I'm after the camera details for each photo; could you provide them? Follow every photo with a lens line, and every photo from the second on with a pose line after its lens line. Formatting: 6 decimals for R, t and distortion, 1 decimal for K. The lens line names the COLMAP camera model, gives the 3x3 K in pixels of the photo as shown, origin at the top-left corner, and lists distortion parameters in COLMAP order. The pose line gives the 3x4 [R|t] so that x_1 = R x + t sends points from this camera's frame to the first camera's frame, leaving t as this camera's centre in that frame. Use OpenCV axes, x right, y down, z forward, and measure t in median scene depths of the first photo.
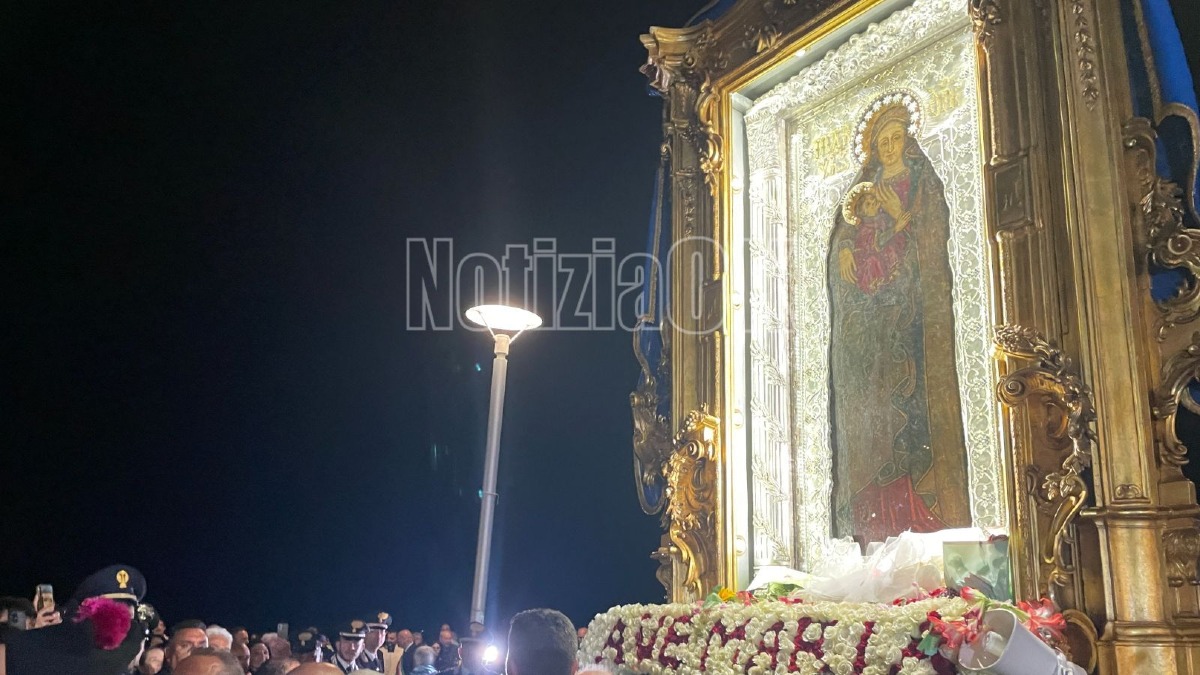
lens RADIAL K [[903.3, 0, 603.8], [0, 903.3, 457.8], [0, 0, 1]] dist [0.079756, -0.103754]
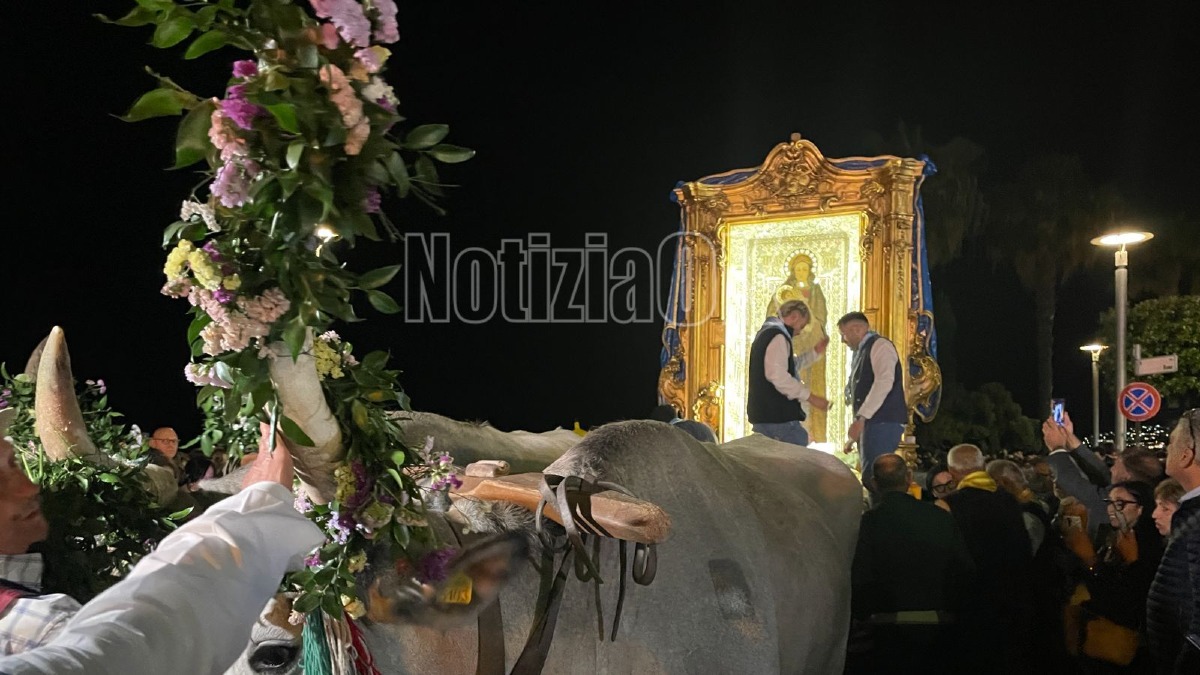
lens RADIAL K [[912.5, 0, 604.2], [0, 912.5, 436.1], [0, 0, 1]] dist [0.154853, -0.265880]
pose [[0.861165, 0.012668, 0.508167, -1.322693], [-0.100204, 0.984304, 0.145274, -0.231208], [-0.498351, -0.176025, 0.848918, -0.813644]]
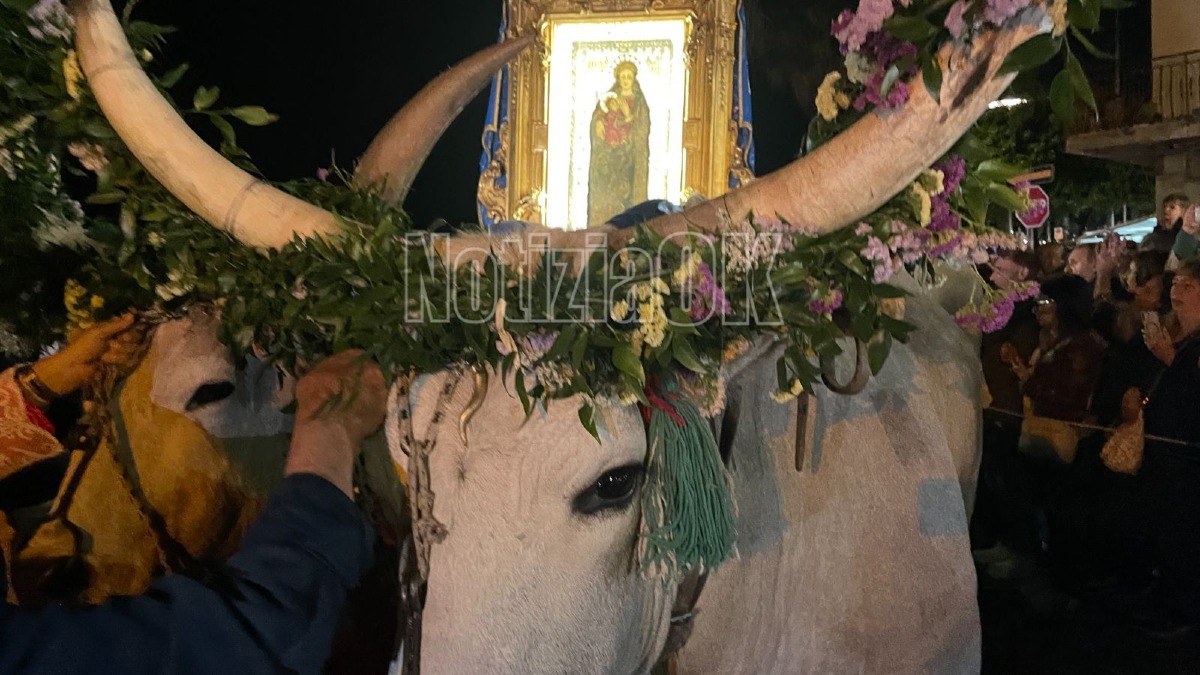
lens RADIAL K [[880.5, 0, 618.3], [0, 880.5, 380.0], [0, 0, 1]] dist [0.025498, 0.000642]
pose [[0.736431, -0.027120, 0.675969, -1.214772], [-0.146612, 0.969052, 0.198604, -0.059293], [-0.660435, -0.245363, 0.709664, -0.719061]]
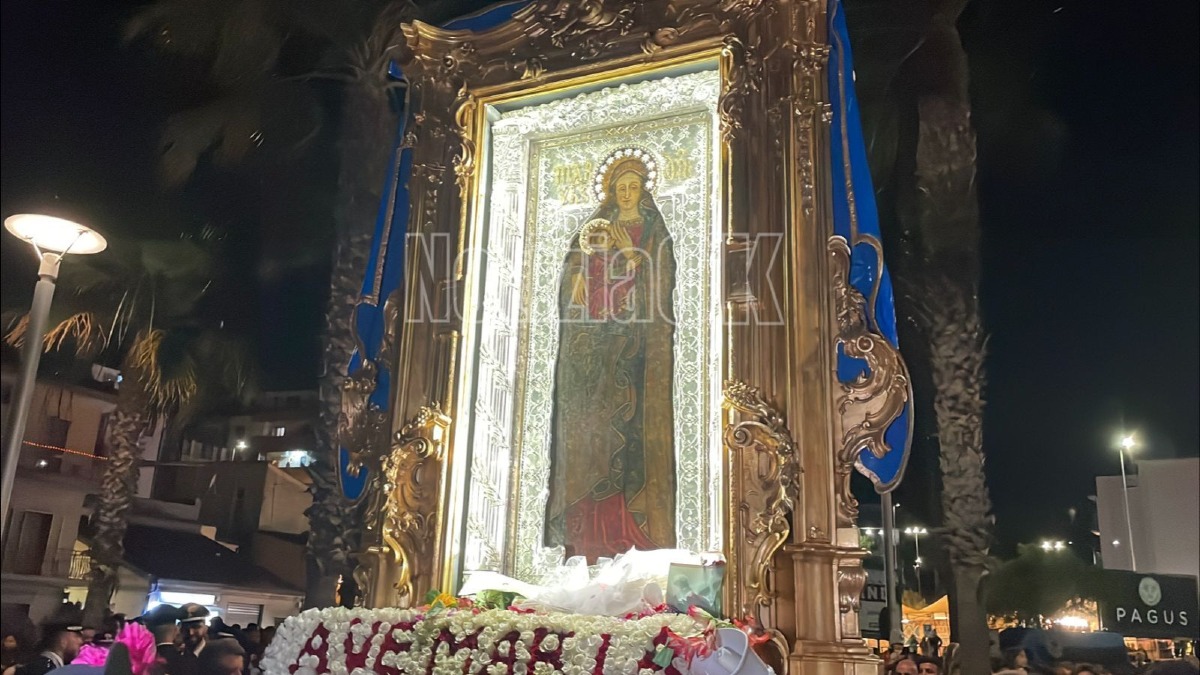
lens RADIAL K [[1025.3, 0, 596.8], [0, 1025.3, 318.8], [0, 0, 1]] dist [0.083224, -0.009030]
pose [[0.892390, 0.146911, 0.426681, -0.242372], [-0.106918, 0.987434, -0.116370, -0.039260], [-0.438416, 0.058228, 0.896884, -0.107298]]
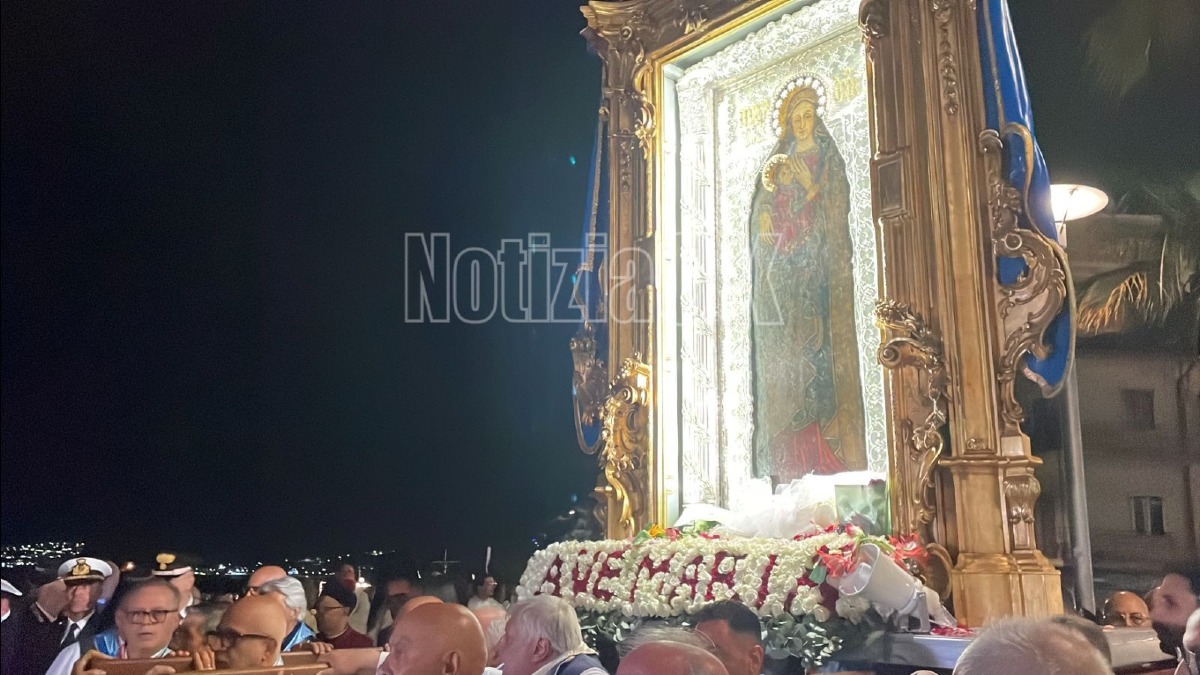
lens RADIAL K [[1029.2, 0, 623.1], [0, 1029.2, 322.0], [0, 0, 1]] dist [0.074867, -0.006096]
pose [[0.997512, 0.004609, 0.070342, 0.007664], [-0.001512, 0.999029, -0.044022, -0.044422], [-0.070476, 0.043807, 0.996551, -0.238744]]
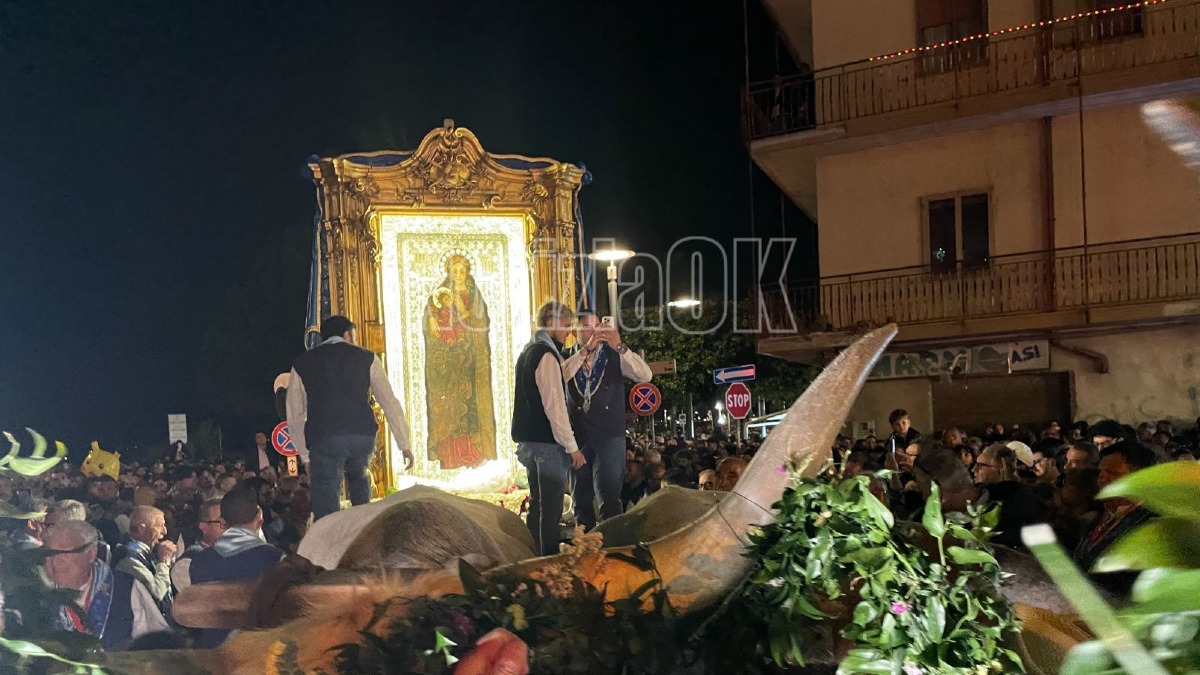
lens RADIAL K [[903.3, 0, 603.8], [0, 903.3, 457.8], [0, 0, 1]] dist [0.079756, -0.103754]
pose [[0.437045, -0.046085, 0.898258, -1.474670], [-0.120731, 0.986643, 0.109361, -0.200636], [-0.891300, -0.156243, 0.425643, -0.256218]]
